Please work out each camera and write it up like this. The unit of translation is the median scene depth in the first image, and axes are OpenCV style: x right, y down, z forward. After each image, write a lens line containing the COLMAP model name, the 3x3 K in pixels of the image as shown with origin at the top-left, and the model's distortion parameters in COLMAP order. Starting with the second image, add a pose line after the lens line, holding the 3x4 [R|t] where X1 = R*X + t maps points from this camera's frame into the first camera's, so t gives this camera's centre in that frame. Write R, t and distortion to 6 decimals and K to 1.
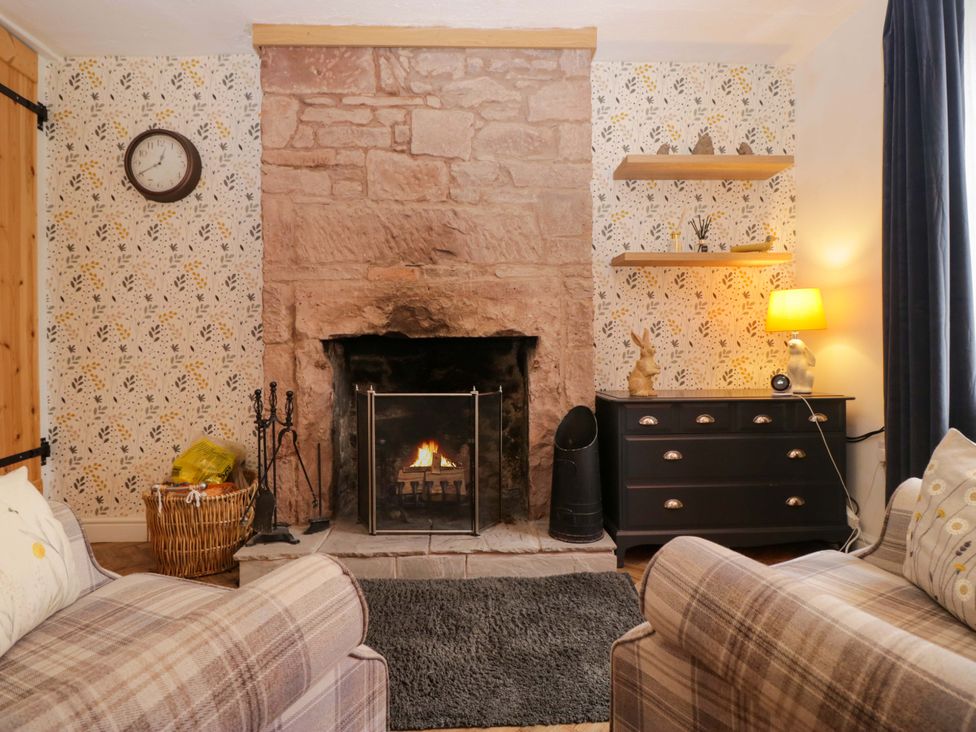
lens RADIAL K [[509.5, 0, 487.5], [0, 509.5, 354.8], [0, 0, 1]] dist [0.000881, -0.013855]
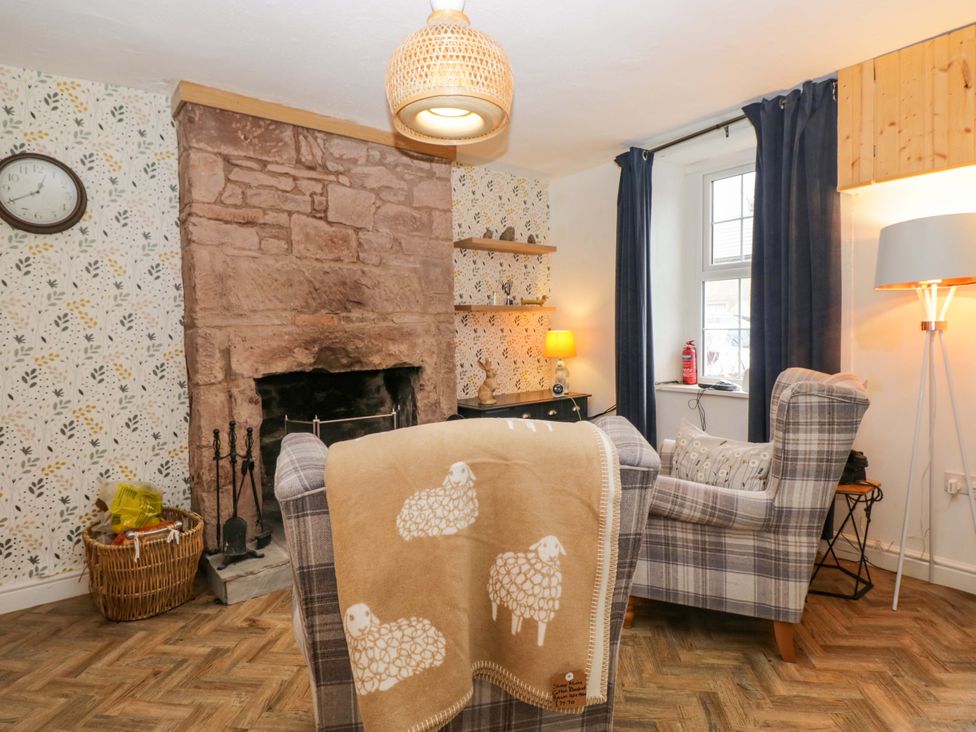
lens RADIAL K [[509.5, 0, 487.5], [0, 509.5, 354.8], [0, 0, 1]] dist [0.000881, -0.013855]
pose [[0.818051, -0.030463, 0.574339, -0.546242], [0.014590, 0.999374, 0.032226, -0.109728], [-0.574961, -0.017983, 0.817983, -0.217388]]
